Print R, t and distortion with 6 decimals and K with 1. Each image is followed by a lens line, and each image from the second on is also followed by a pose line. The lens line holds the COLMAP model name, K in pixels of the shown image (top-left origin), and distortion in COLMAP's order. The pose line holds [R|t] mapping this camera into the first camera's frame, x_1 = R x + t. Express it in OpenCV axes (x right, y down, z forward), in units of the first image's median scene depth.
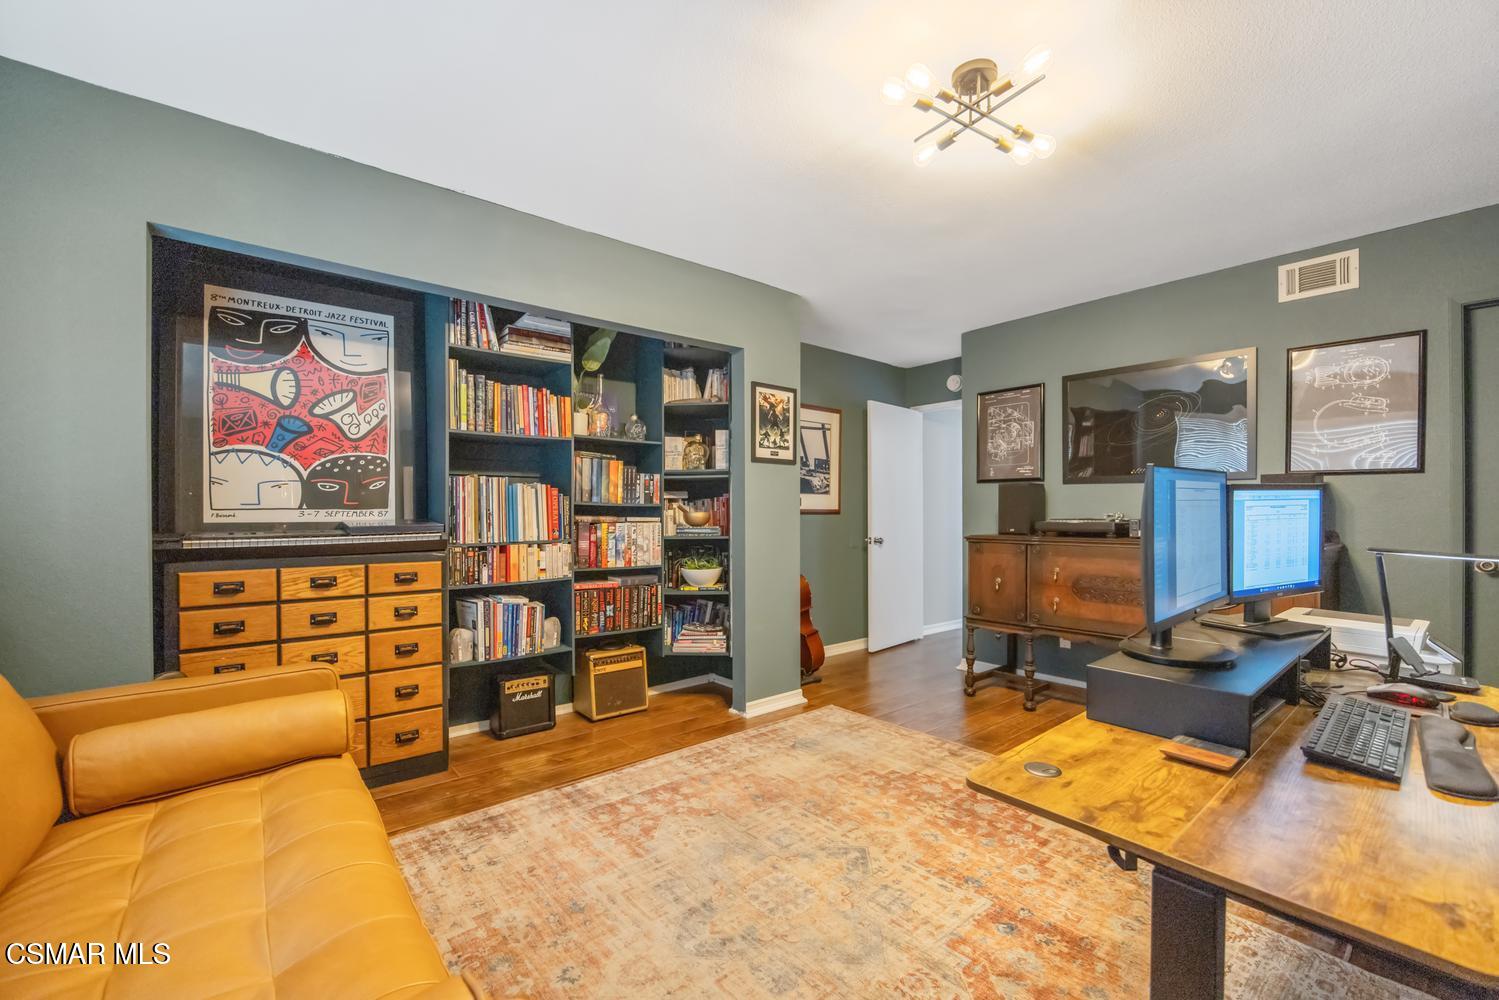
lens RADIAL K [[624.8, 0, 753.6], [0, 624.8, 509.8], [0, 0, 1]] dist [0.000189, 0.000019]
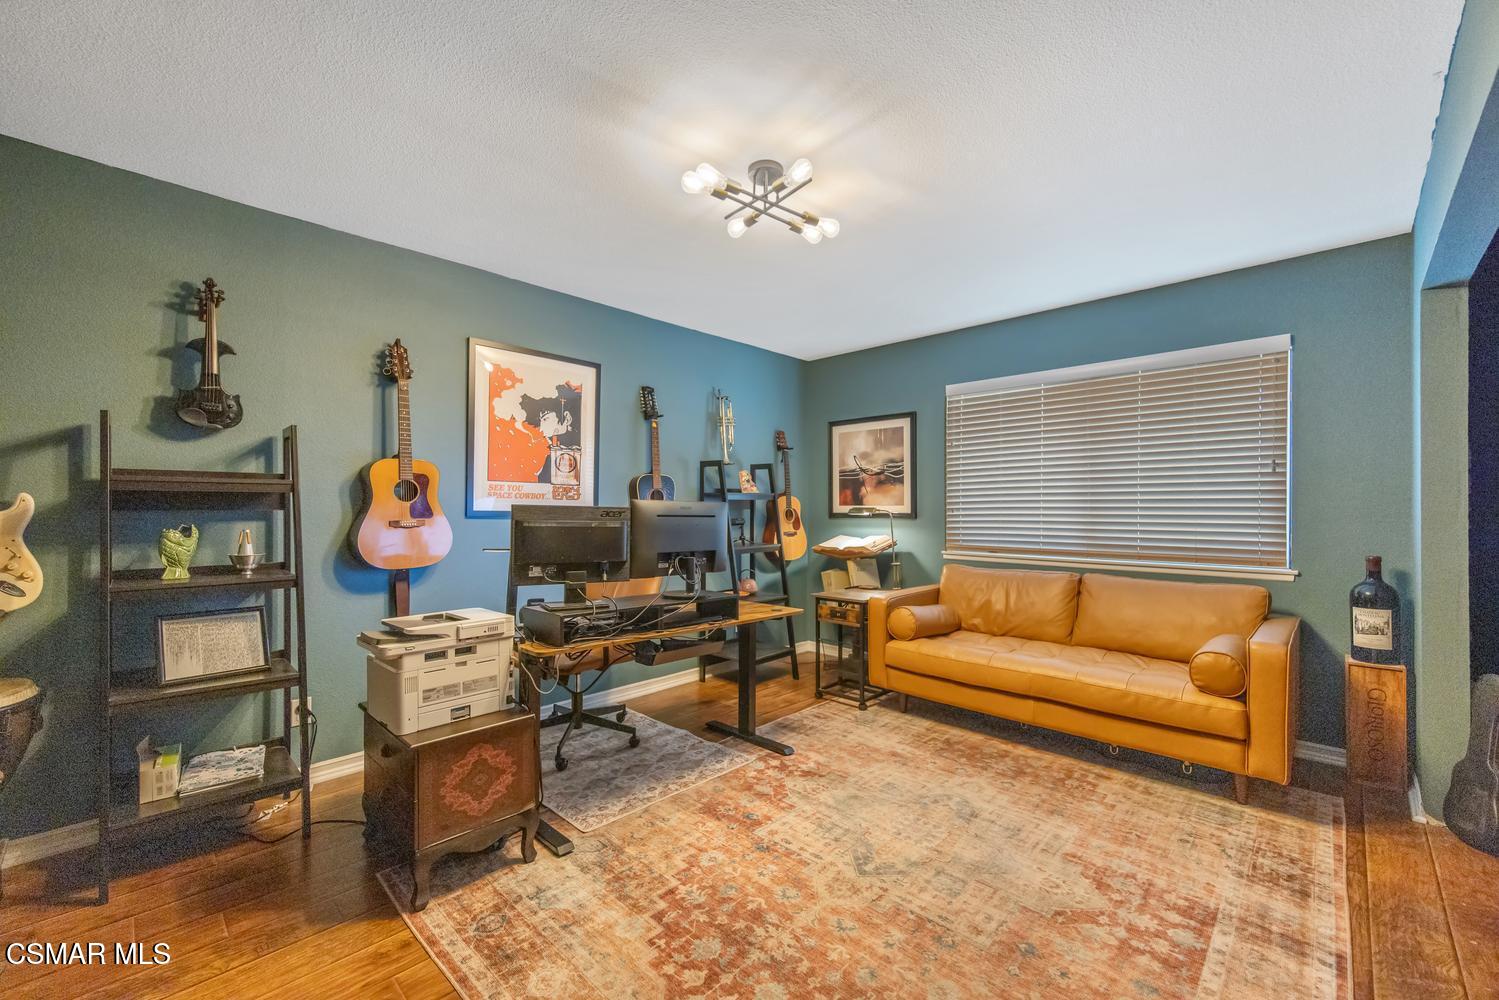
lens RADIAL K [[590.5, 0, 747.7], [0, 590.5, 510.3], [0, 0, 1]] dist [-0.000241, -0.000192]
pose [[-0.995461, -0.000173, -0.095173, 0.429761], [-0.000320, 0.999999, 0.001524, -0.024336], [0.095173, 0.001548, -0.995460, 1.856003]]
